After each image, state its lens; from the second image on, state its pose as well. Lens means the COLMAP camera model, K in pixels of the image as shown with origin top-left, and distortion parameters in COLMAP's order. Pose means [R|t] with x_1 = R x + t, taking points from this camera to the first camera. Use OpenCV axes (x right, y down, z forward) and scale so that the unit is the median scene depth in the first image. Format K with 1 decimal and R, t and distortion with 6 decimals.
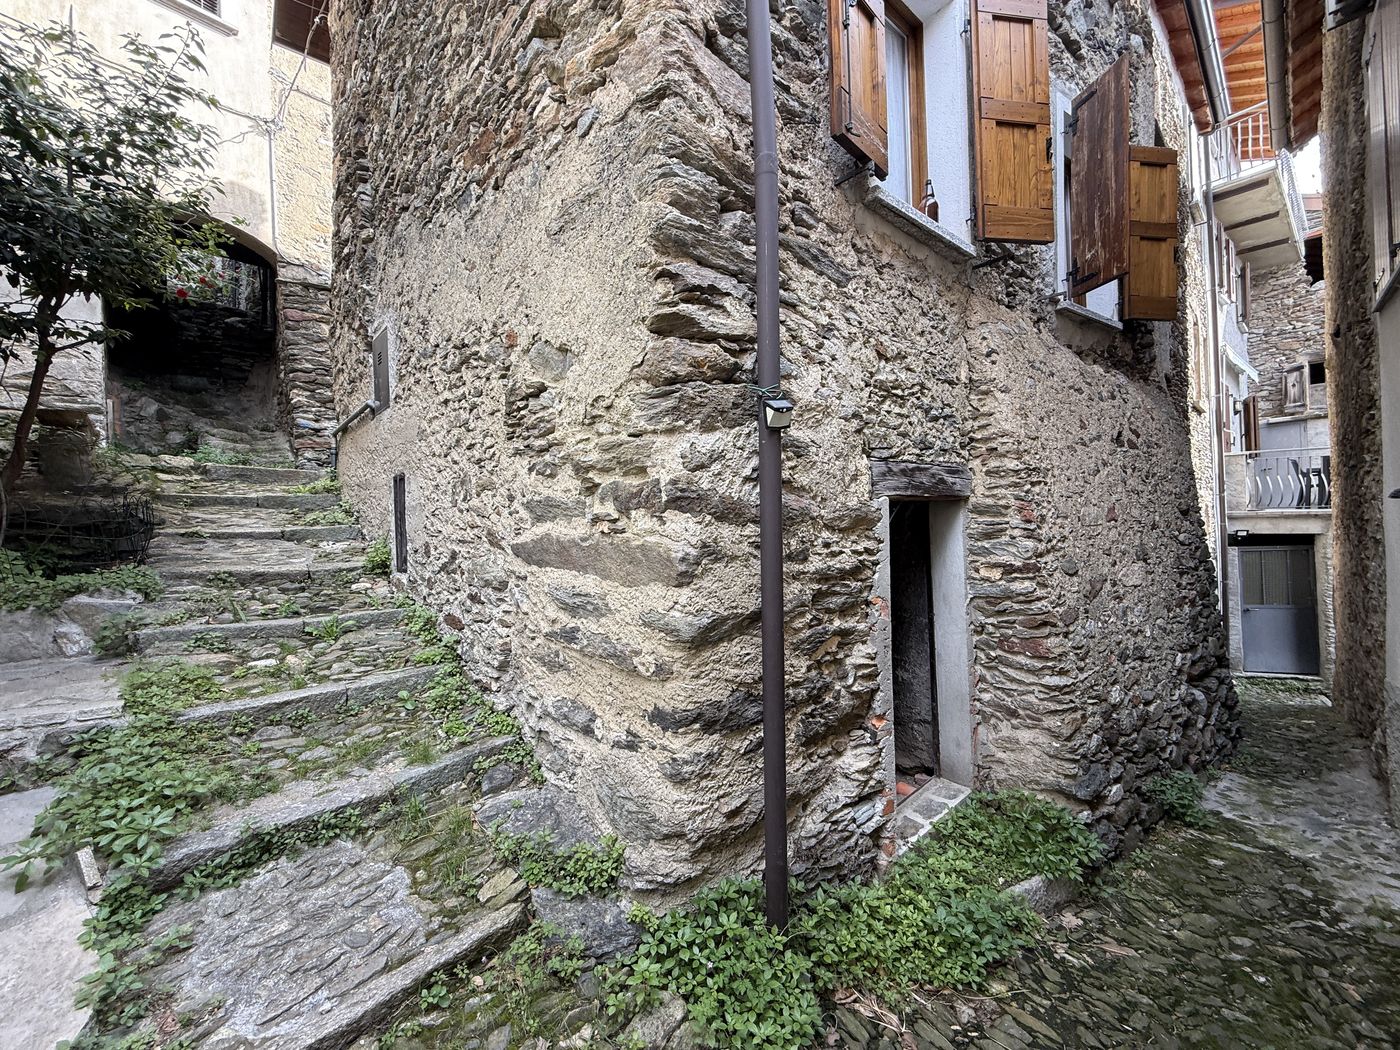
lens RADIAL K [[561.0, 0, 696.9], [0, 561.0, 527.0], [0, 0, 1]] dist [0.000258, 0.000348]
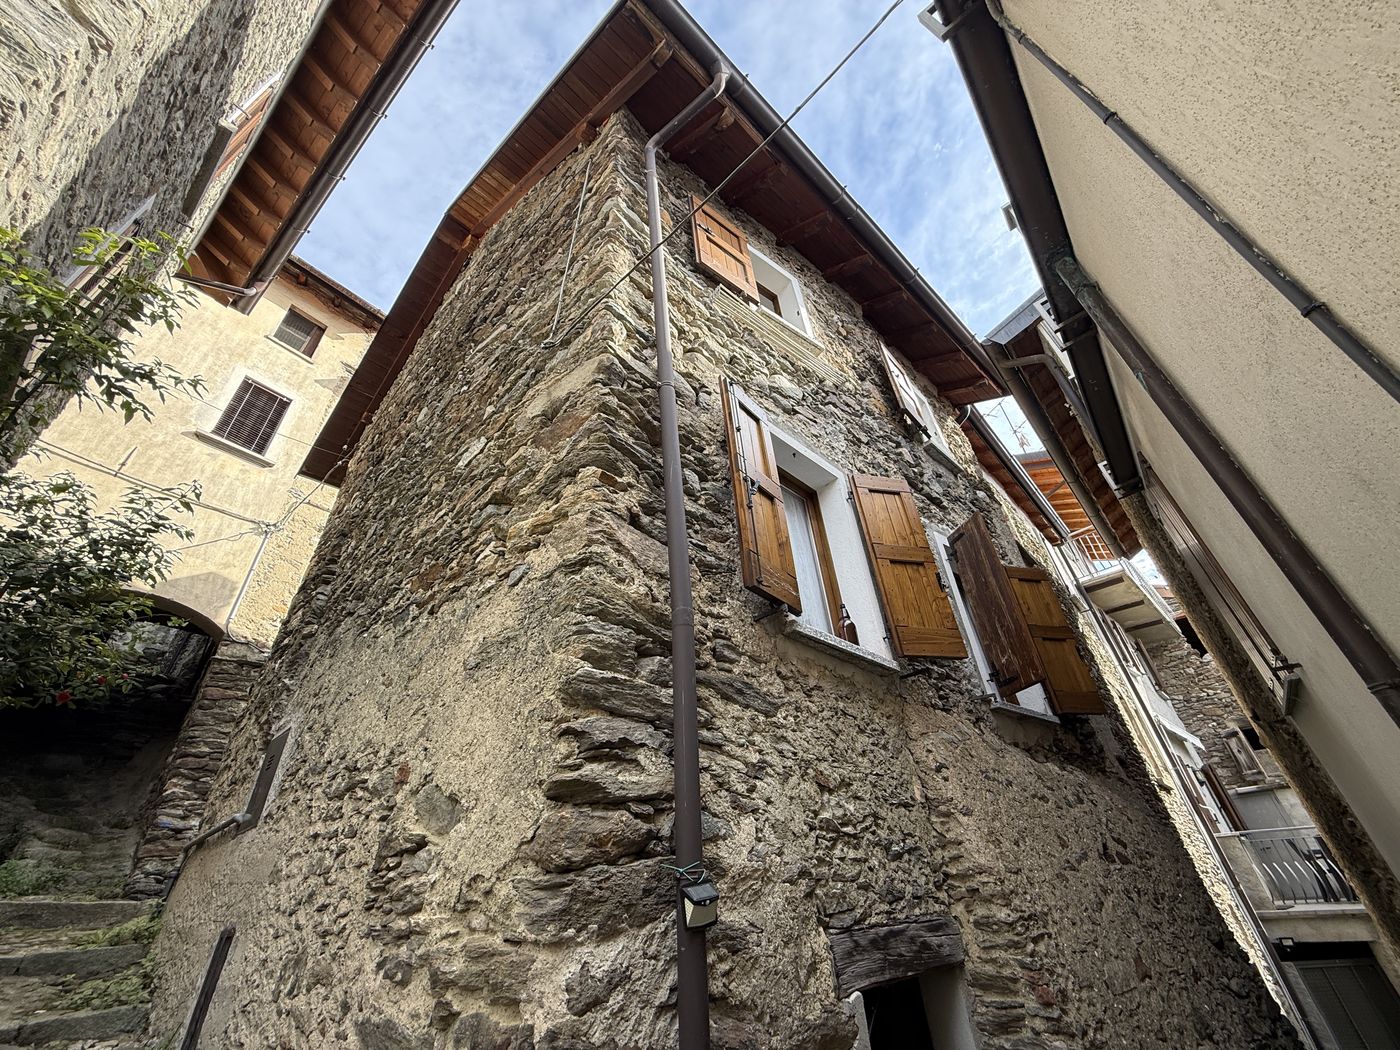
lens RADIAL K [[561.0, 0, 700.5], [0, 561.0, 520.0], [0, 0, 1]] dist [0.000258, 0.000348]
pose [[0.997040, 0.019070, 0.074489, 0.047992], [0.027797, 0.813843, -0.580420, -0.116738], [-0.071690, 0.580772, 0.810903, 0.027758]]
